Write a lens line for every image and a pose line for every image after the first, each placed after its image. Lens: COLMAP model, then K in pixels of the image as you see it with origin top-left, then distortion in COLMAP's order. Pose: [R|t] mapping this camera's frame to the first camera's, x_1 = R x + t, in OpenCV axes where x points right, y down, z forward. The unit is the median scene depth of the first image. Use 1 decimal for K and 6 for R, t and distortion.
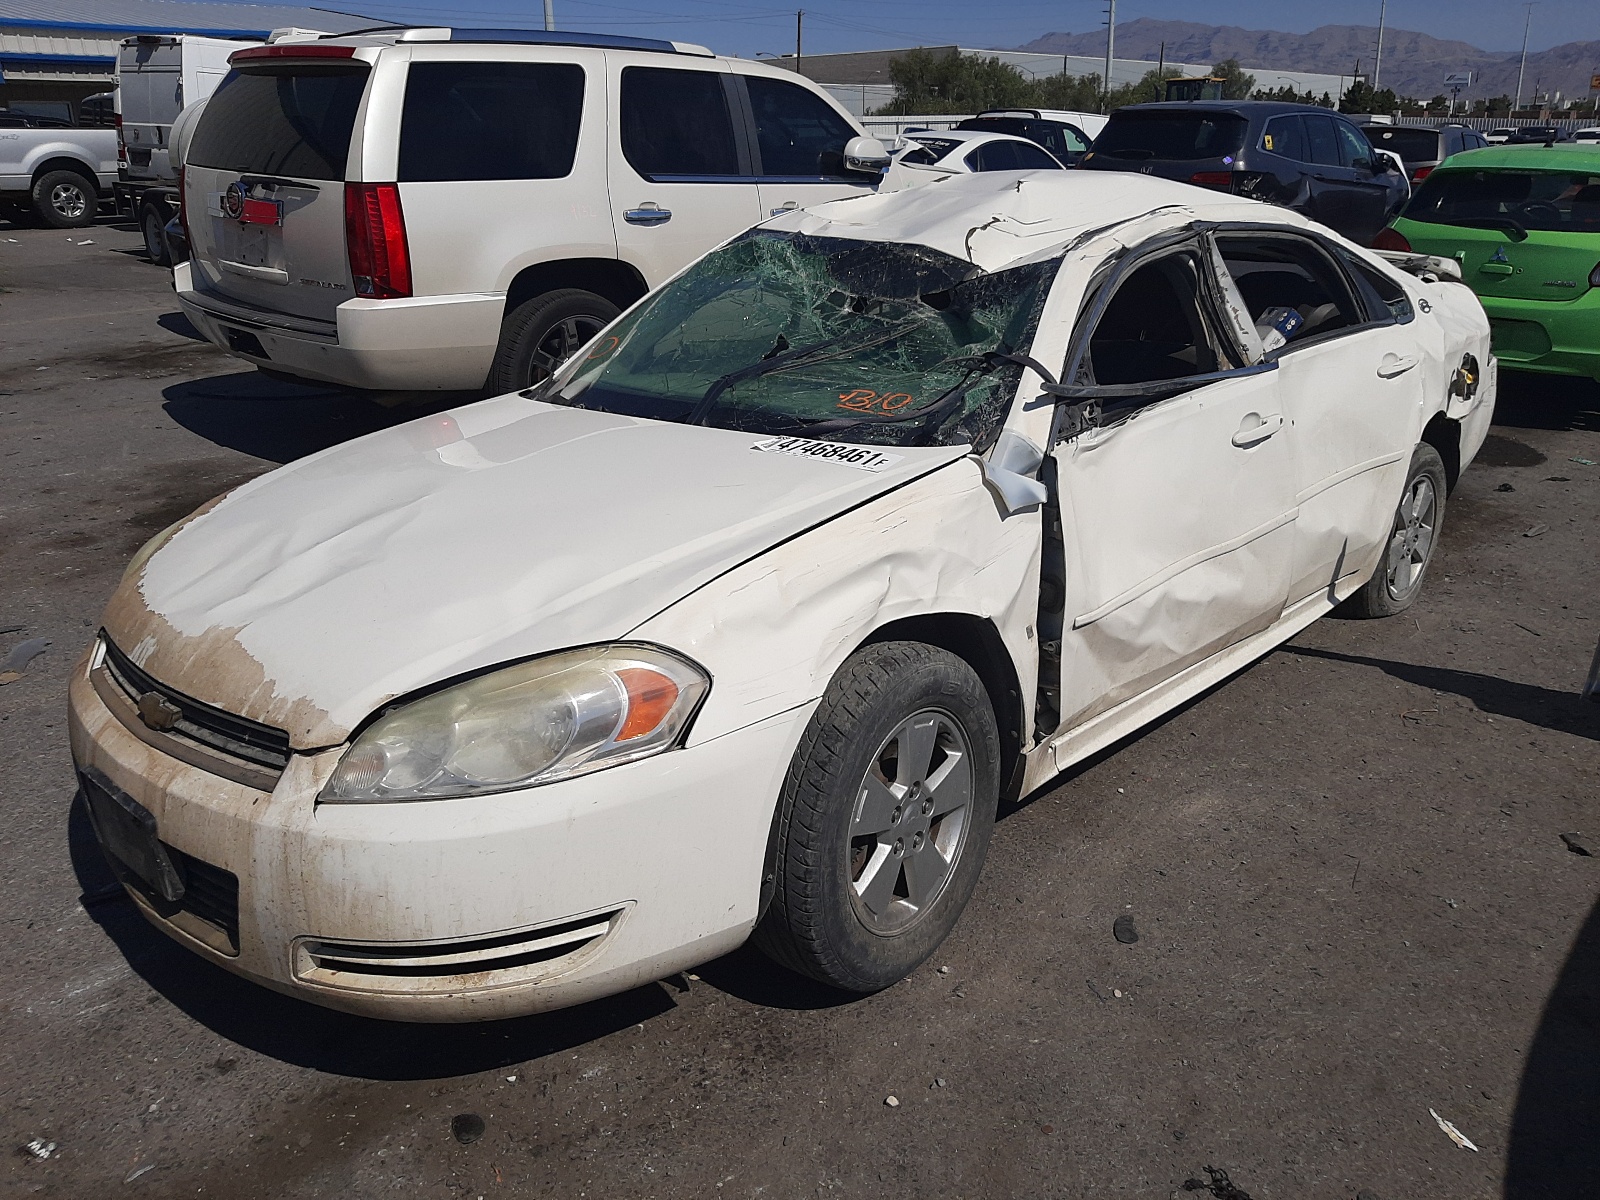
lens RADIAL K [[1328.3, 0, 800.0], [0, 1328.3, 600.0], [0, 0, 1]] dist [-0.006460, -0.063518]
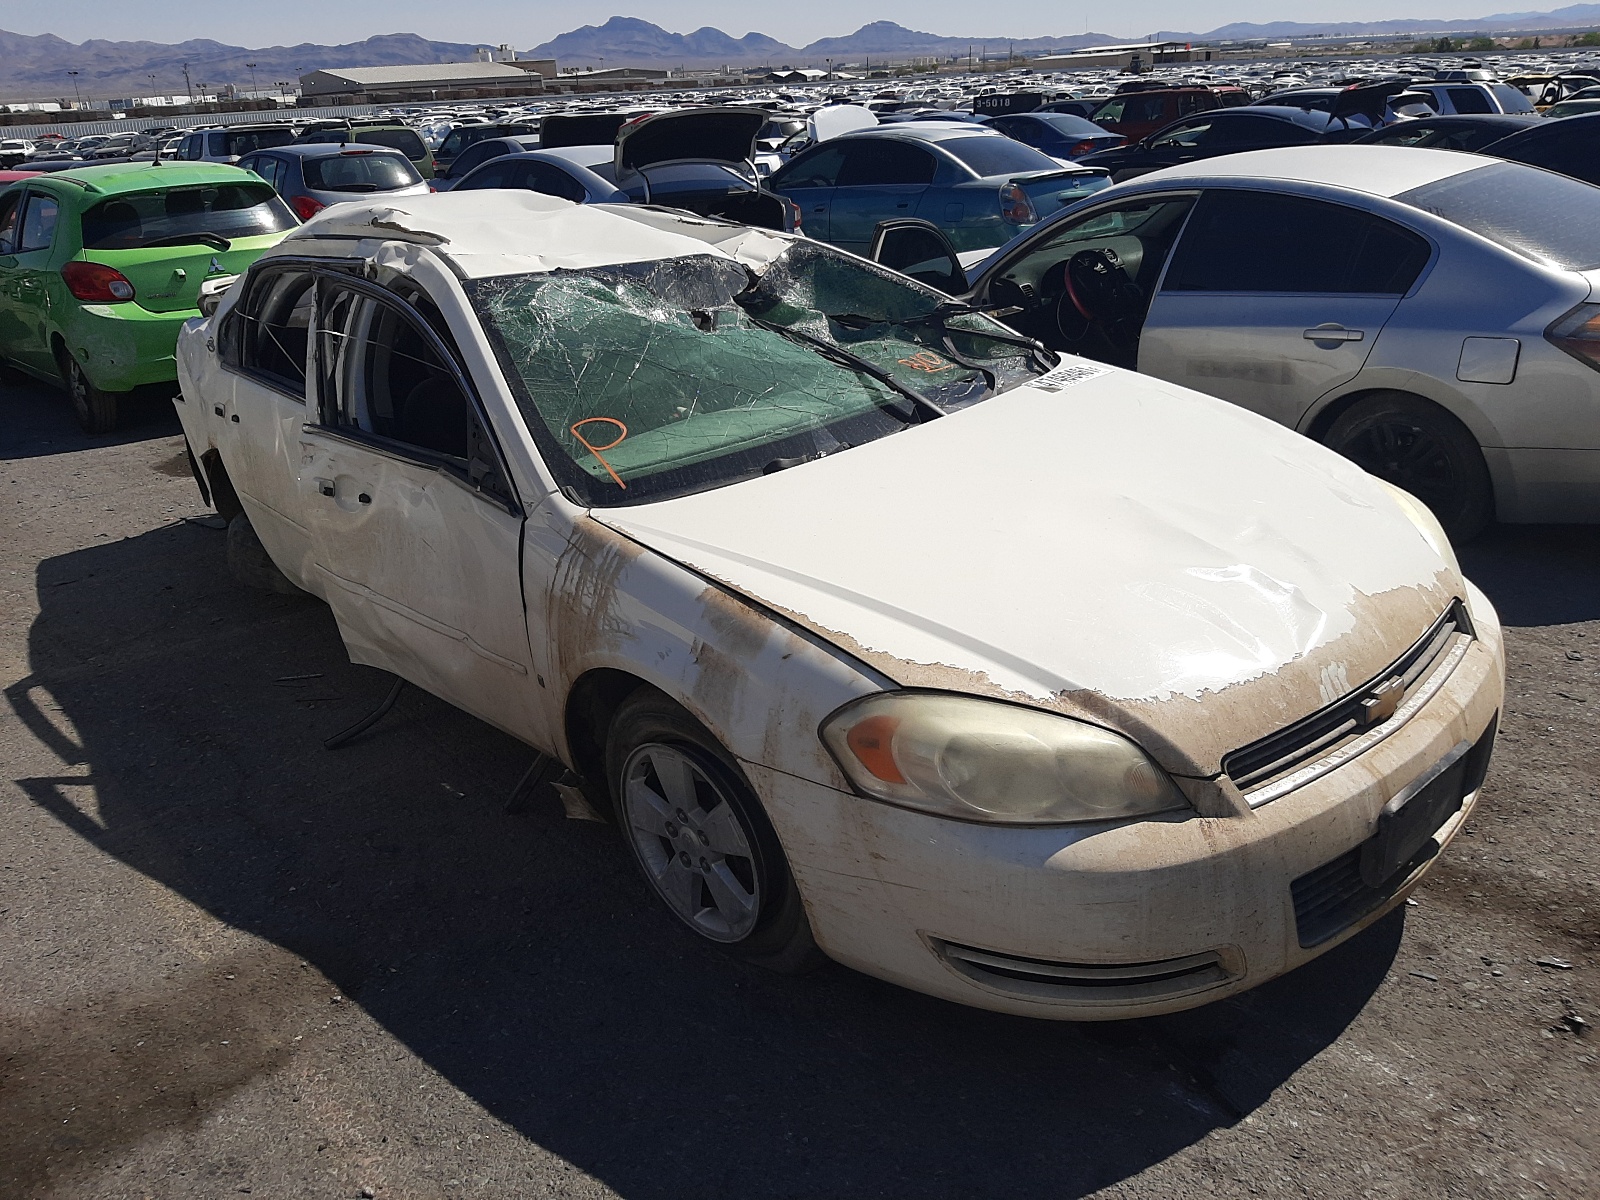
lens RADIAL K [[1330.7, 0, 800.0], [0, 1330.7, 600.0], [0, 0, 1]] dist [-0.016910, -0.002973]
pose [[0.064516, -0.351673, 0.933897, -0.859196], [0.375640, 0.875571, 0.303759, -0.276604], [-0.924517, 0.331212, 0.188591, 0.711018]]
